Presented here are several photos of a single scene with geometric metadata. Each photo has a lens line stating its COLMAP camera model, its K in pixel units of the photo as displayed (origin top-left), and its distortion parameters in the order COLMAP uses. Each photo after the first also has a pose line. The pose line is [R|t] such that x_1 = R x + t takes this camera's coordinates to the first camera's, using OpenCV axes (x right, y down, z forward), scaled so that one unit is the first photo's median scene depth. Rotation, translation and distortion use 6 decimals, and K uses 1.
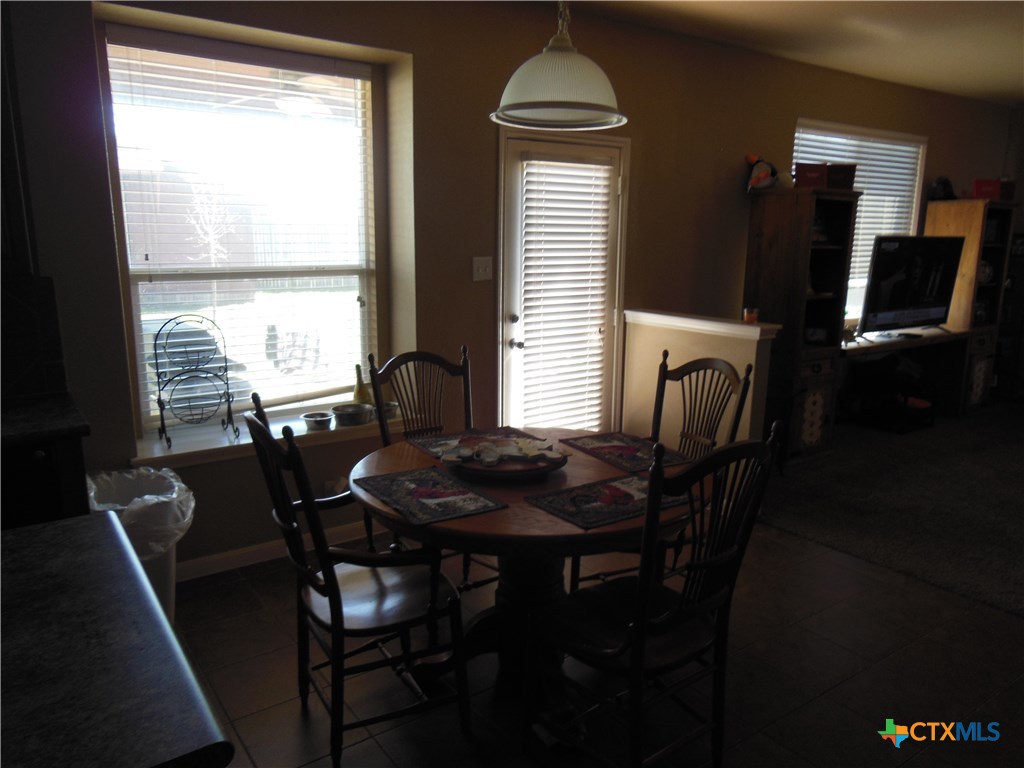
lens RADIAL K [[754.9, 0, 515.3], [0, 754.9, 381.1], [0, 0, 1]] dist [-0.024034, 0.036234]
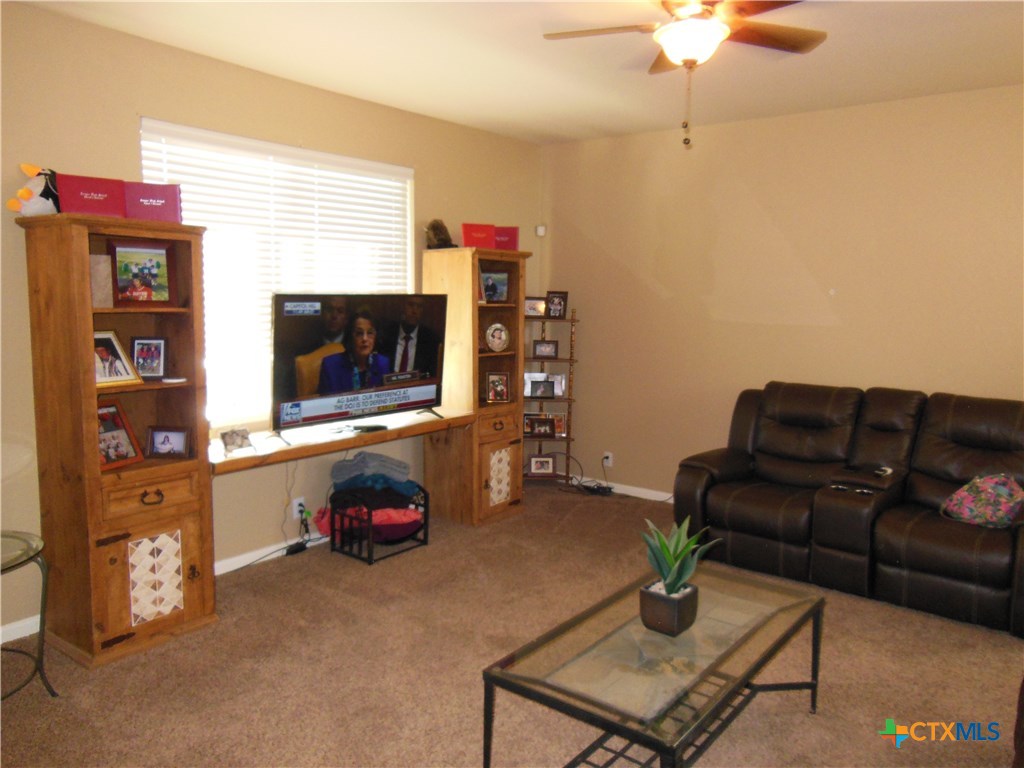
lens RADIAL K [[754.9, 0, 510.7], [0, 754.9, 387.1], [0, 0, 1]] dist [-0.024034, 0.036234]
pose [[0.953282, -0.037192, 0.299784, 0.424356], [0.059285, 0.996127, -0.064939, -0.043003], [-0.296208, 0.079678, 0.951794, 0.251572]]
